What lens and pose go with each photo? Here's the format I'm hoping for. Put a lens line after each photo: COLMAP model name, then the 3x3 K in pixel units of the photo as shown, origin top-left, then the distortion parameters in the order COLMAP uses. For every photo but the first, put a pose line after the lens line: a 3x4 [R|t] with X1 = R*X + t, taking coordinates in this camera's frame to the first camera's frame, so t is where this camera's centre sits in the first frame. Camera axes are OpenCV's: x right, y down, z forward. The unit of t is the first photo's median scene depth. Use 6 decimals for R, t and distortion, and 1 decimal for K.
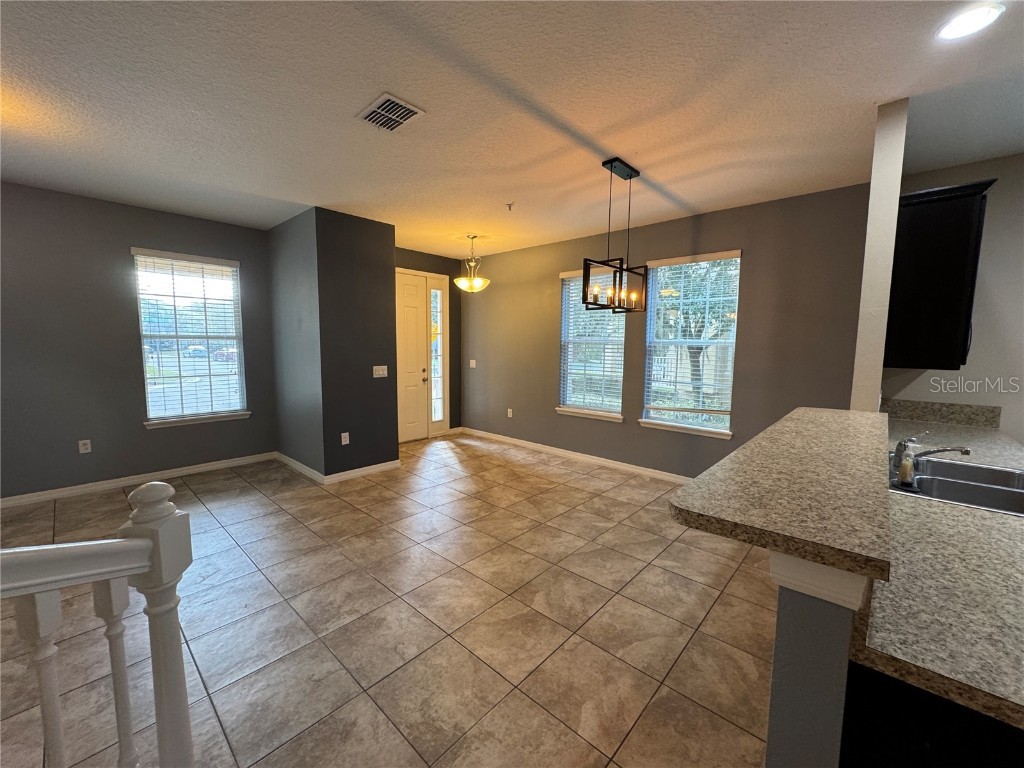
lens RADIAL K [[408.1, 0, 508.0], [0, 408.1, 381.6], [0, 0, 1]] dist [-0.000039, 0.000395]
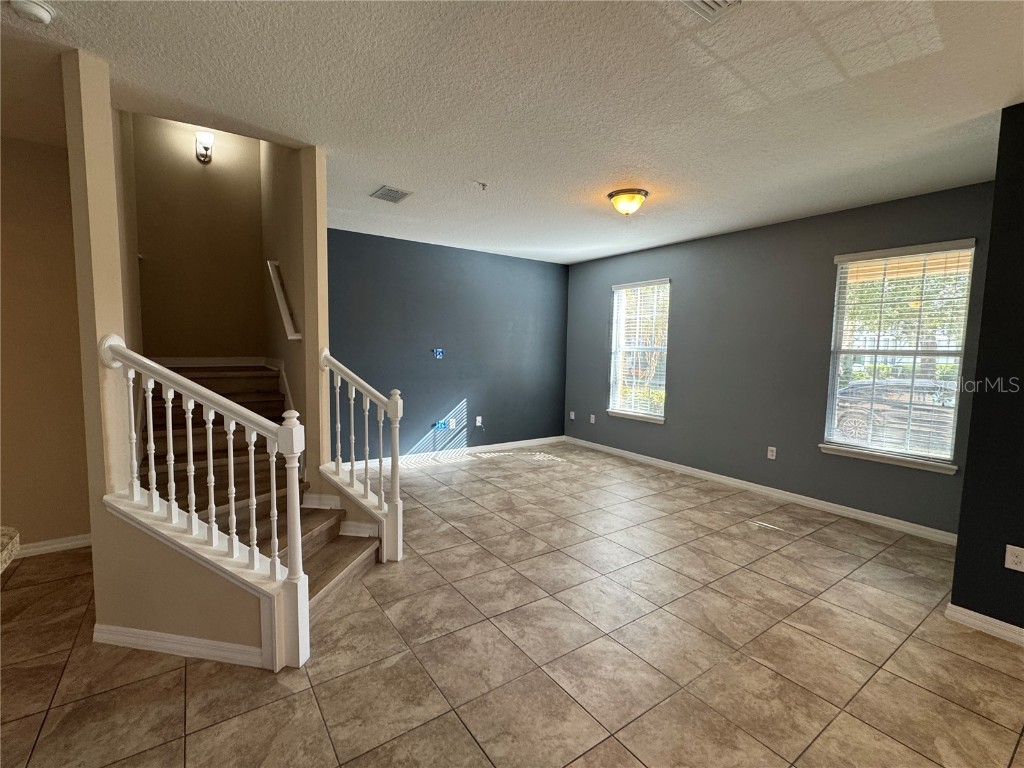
lens RADIAL K [[458.0, 0, 513.4], [0, 458.0, 382.6], [0, 0, 1]] dist [0.006949, -0.001092]
pose [[-0.210162, 0.063429, -0.975607, 0.315465], [-0.110136, 0.990005, 0.088090, -0.063758], [0.971443, 0.125963, -0.201076, 0.616869]]
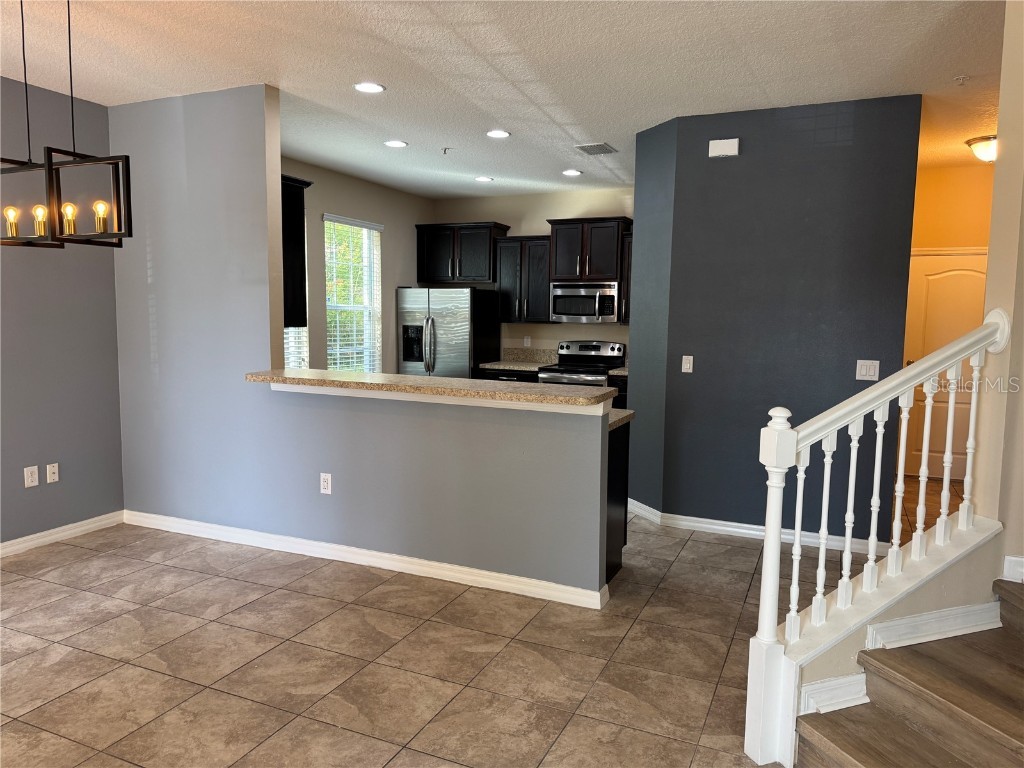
lens RADIAL K [[721.4, 0, 510.3], [0, 721.4, 382.4], [0, 0, 1]] dist [0.041284, -0.044237]
pose [[-0.311198, -0.111063, 0.943833, -0.741752], [0.070694, 0.987691, 0.139533, -0.077677], [-0.947712, 0.110145, -0.299516, 0.657328]]
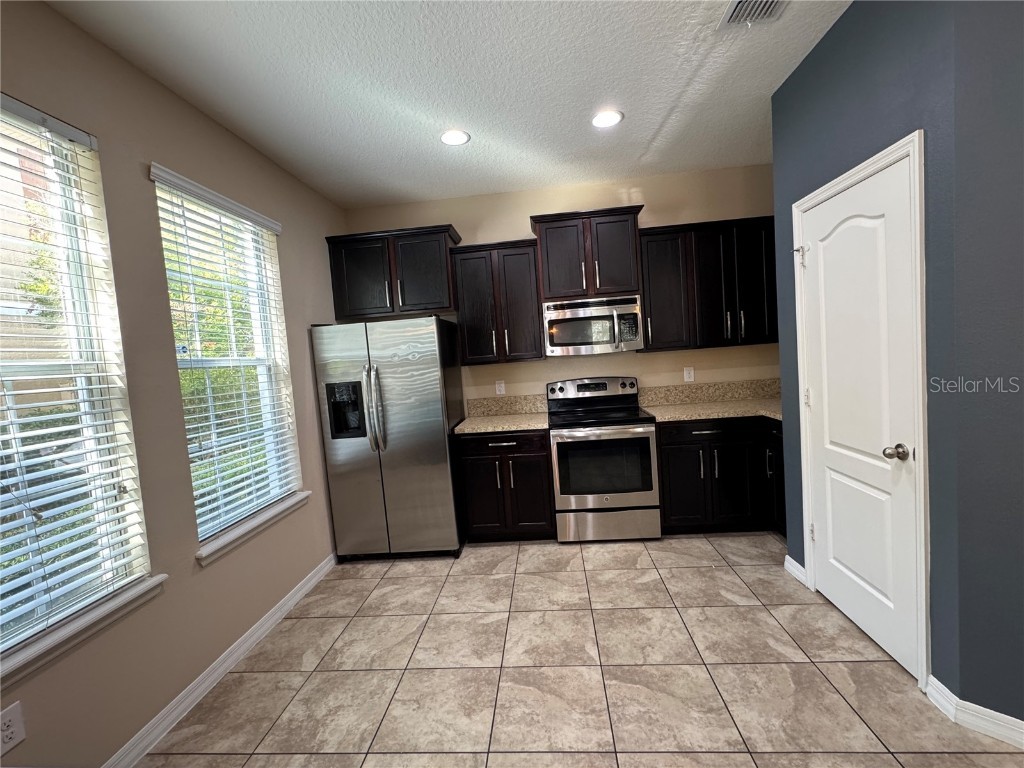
lens RADIAL K [[458.0, 0, 508.7], [0, 458.0, 382.1], [0, 0, 1]] dist [0.006949, -0.001092]
pose [[-0.613490, -0.014119, 0.789576, 0.516027], [0.141000, 0.981816, 0.127111, -0.033387], [-0.777013, 0.189312, -0.600343, 0.551064]]
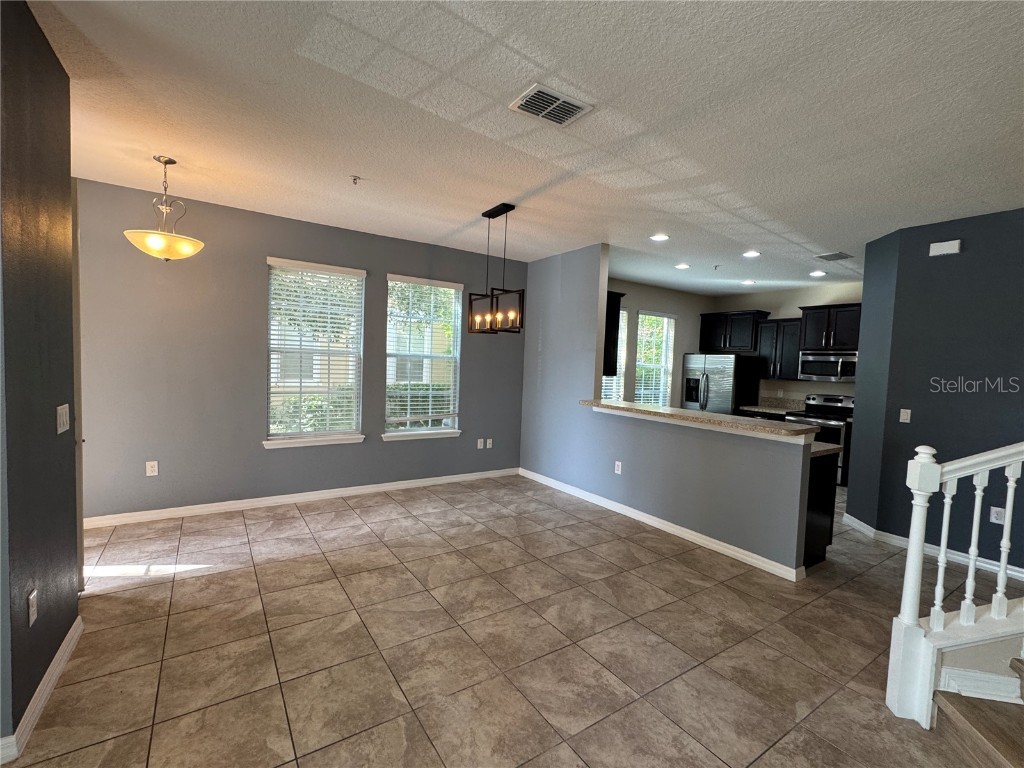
lens RADIAL K [[458.0, 0, 509.3], [0, 458.0, 384.9], [0, 0, 1]] dist [0.006949, -0.001092]
pose [[0.240448, -0.053642, 0.969179, -0.856189], [0.054861, 0.997627, 0.041606, -0.070673], [-0.969111, 0.043166, 0.242820, 0.579388]]
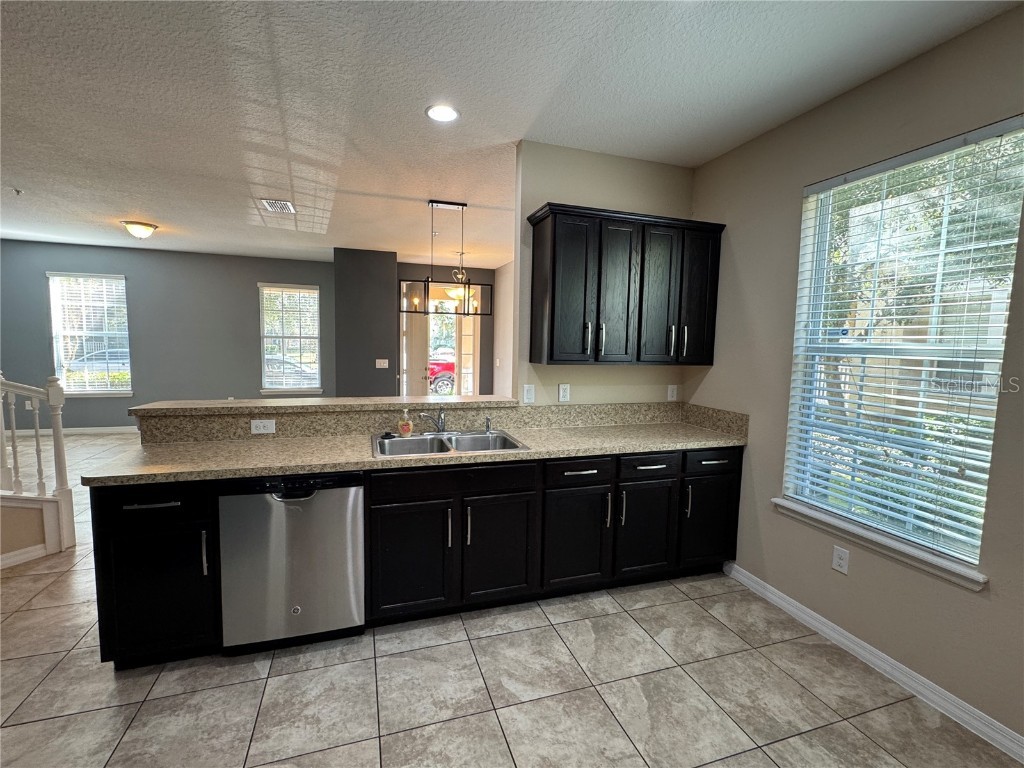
lens RADIAL K [[458.0, 0, 511.8], [0, 458.0, 384.1], [0, 0, 1]] dist [0.006949, -0.001092]
pose [[0.872598, 0.050275, -0.485845, 1.009136], [-0.055779, 0.998438, 0.003137, 0.016501], [0.485244, 0.024362, 0.874039, -0.114772]]
